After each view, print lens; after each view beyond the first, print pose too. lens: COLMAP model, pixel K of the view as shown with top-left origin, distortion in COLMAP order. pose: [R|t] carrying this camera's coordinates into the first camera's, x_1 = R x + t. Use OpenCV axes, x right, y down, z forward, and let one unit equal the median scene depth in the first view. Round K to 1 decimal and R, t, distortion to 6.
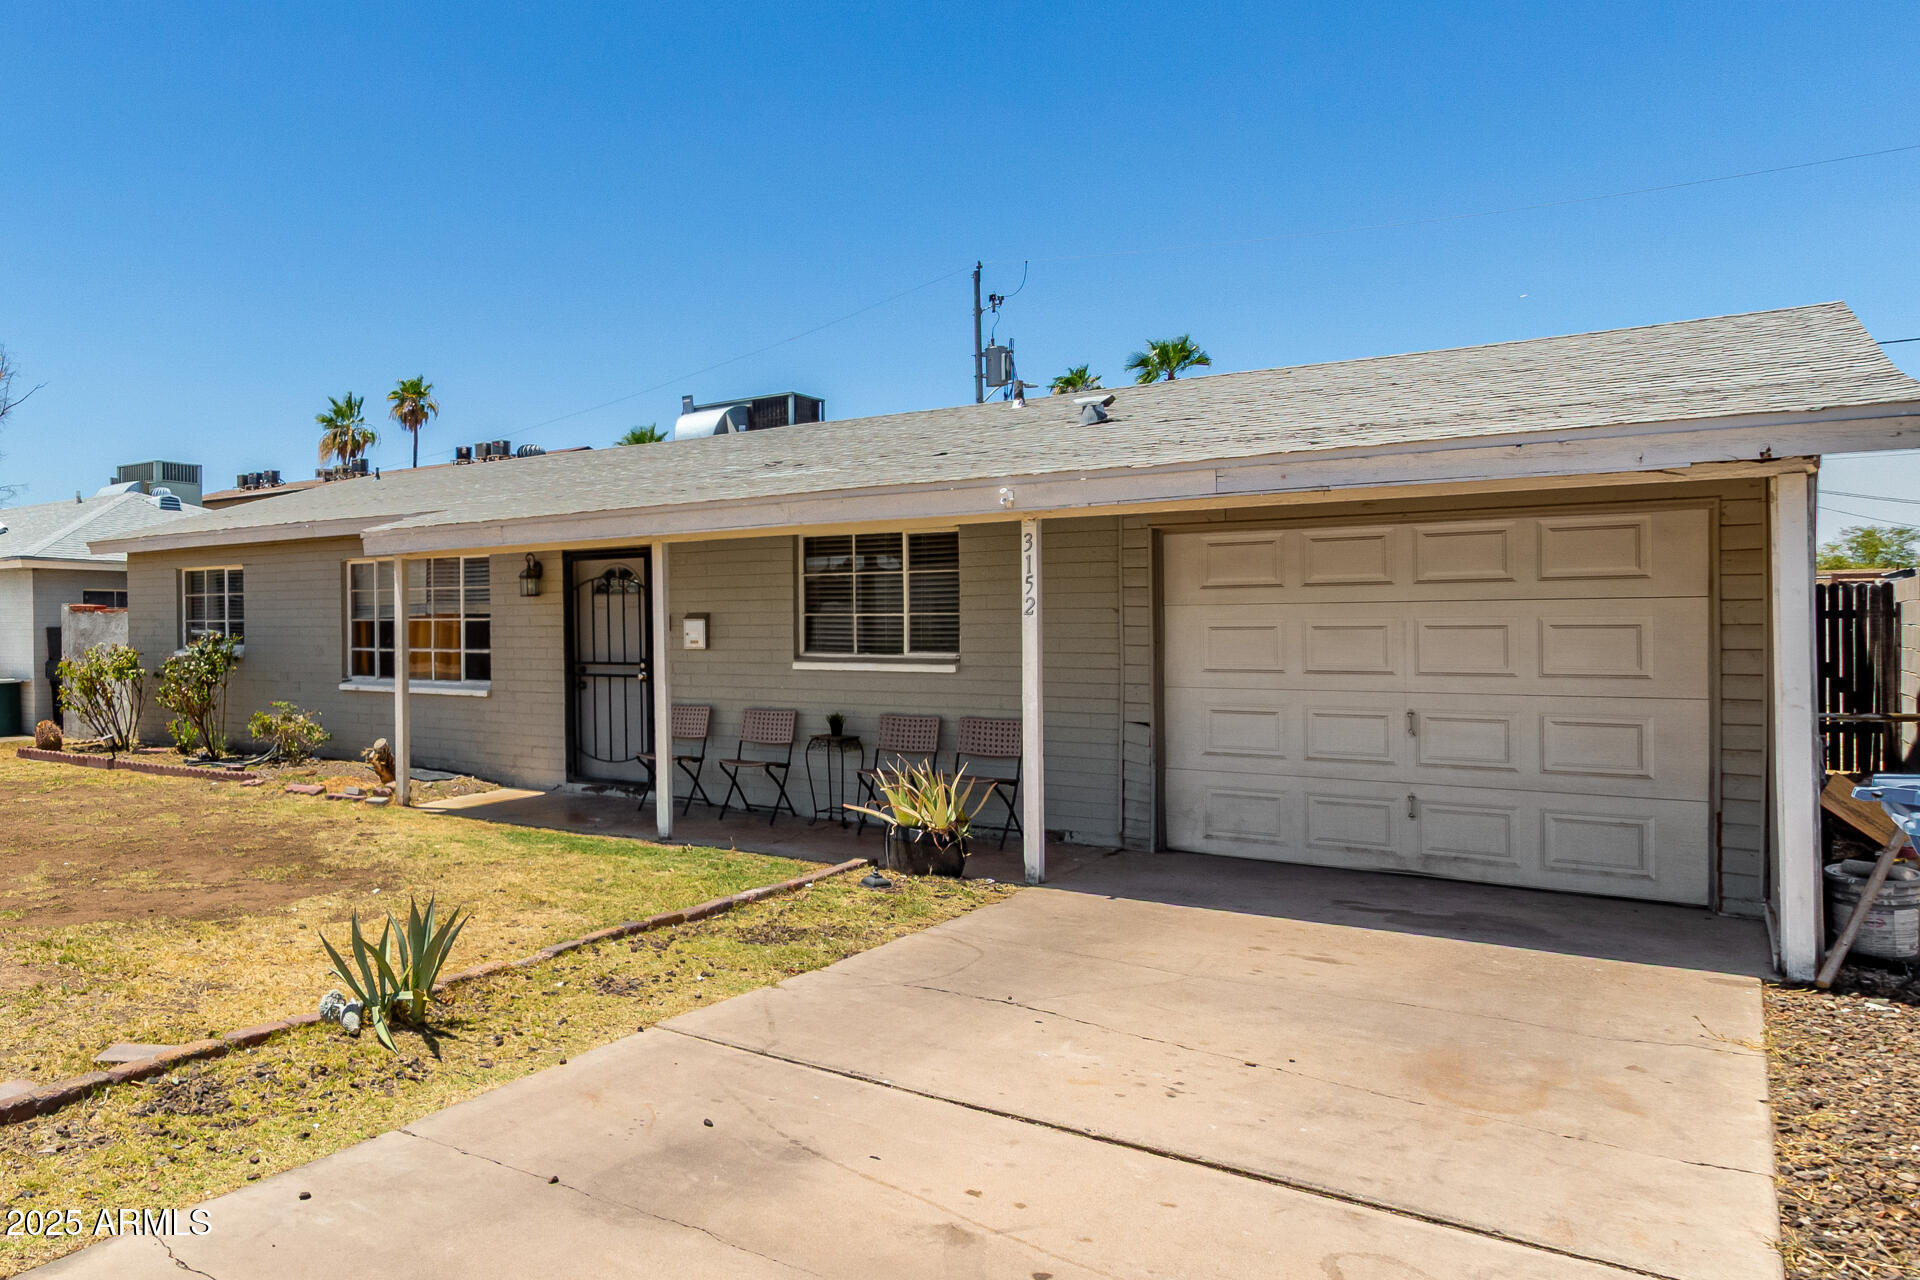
lens RADIAL K [[1346.1, 0, 508.6], [0, 1346.1, 621.5], [0, 0, 1]] dist [0.005752, -0.000124]
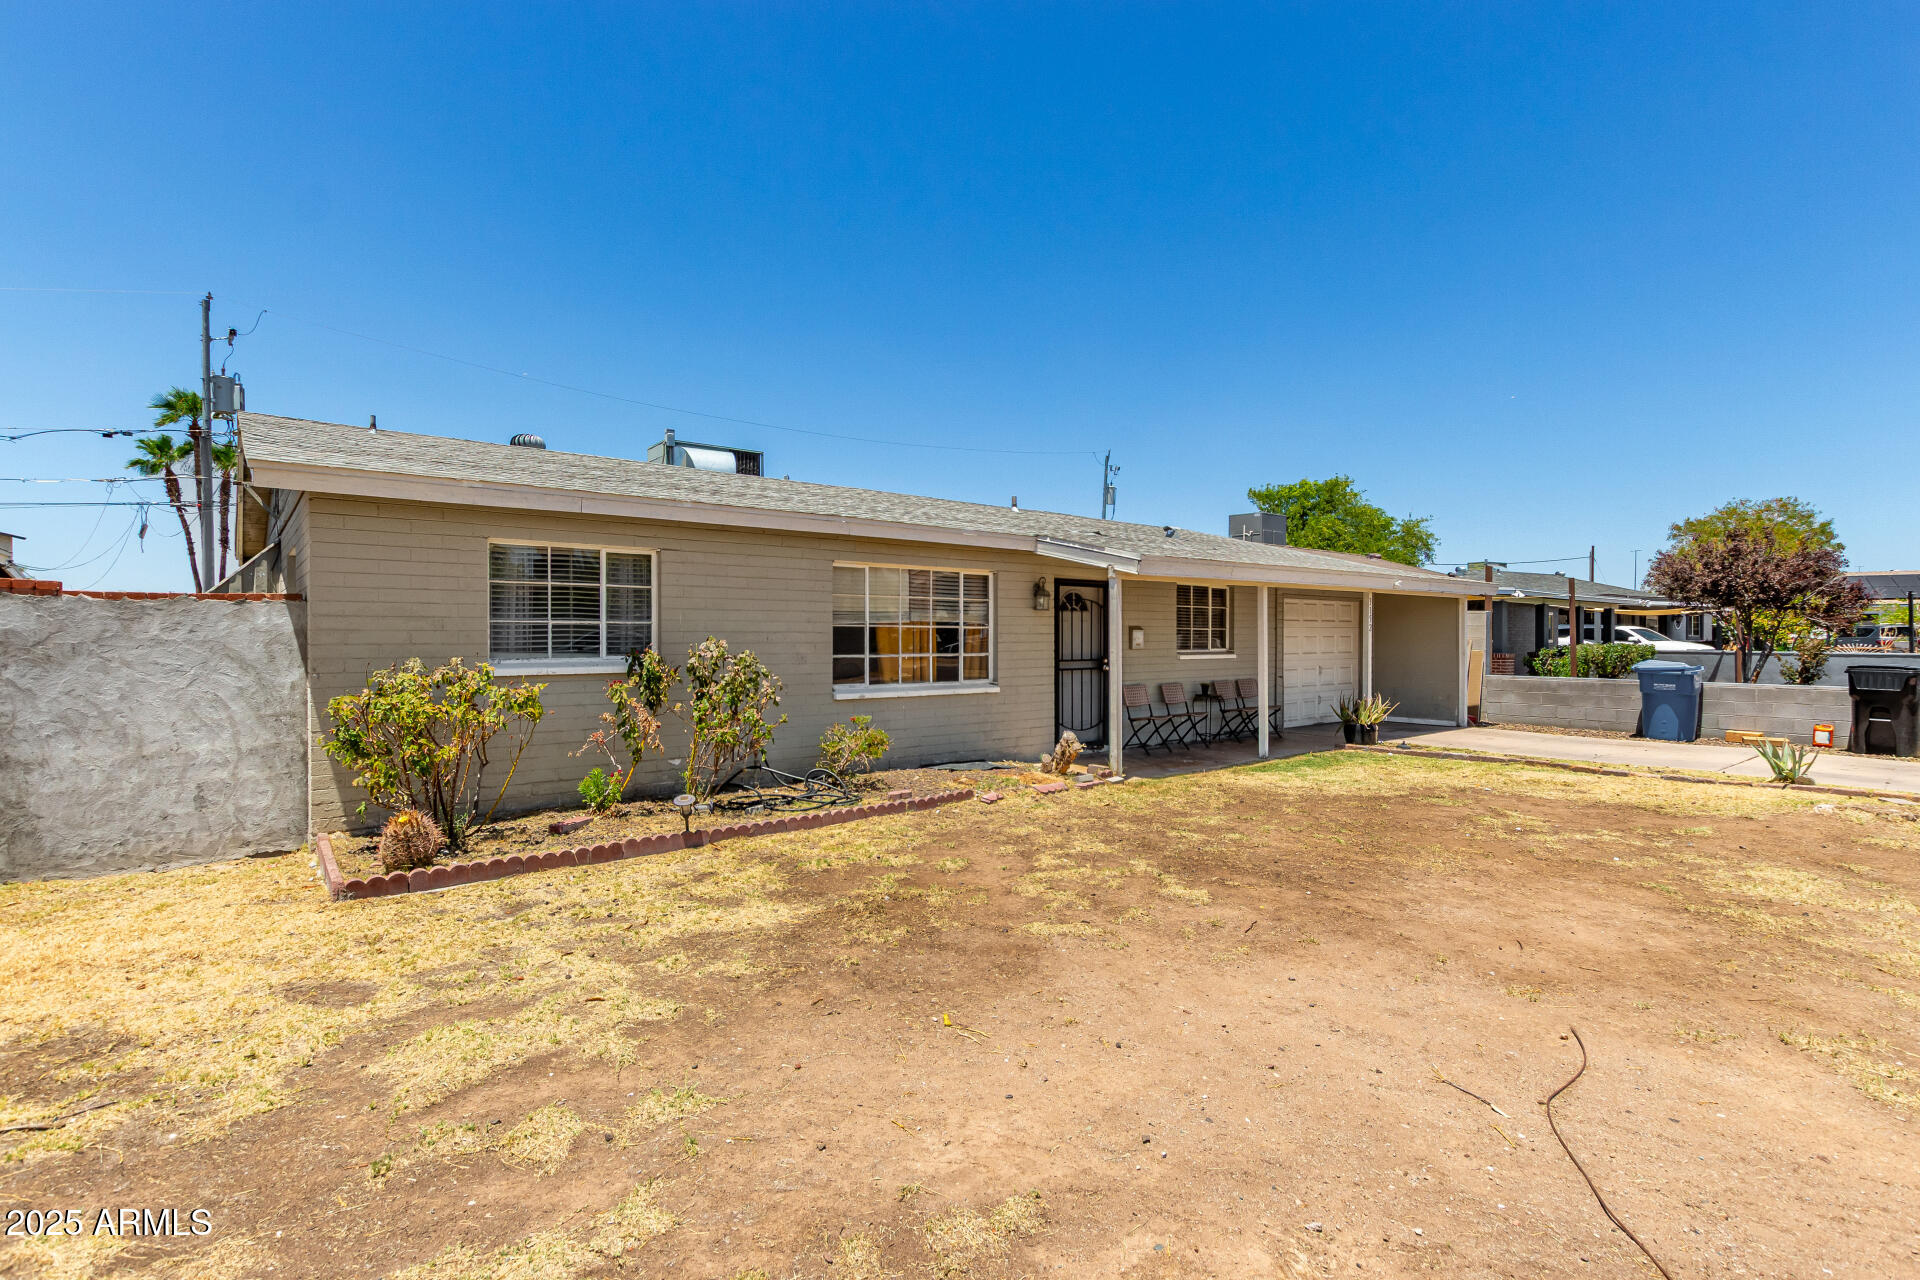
lens RADIAL K [[904.7, 0, 960.0], [0, 904.7, 640.0], [0, 0, 1]] dist [0.005860, 0.000334]
pose [[0.133981, -0.002600, 0.990981, -0.876365], [-0.008680, 0.999955, 0.003797, 0.007151], [-0.990946, -0.009111, 0.133952, 0.992370]]
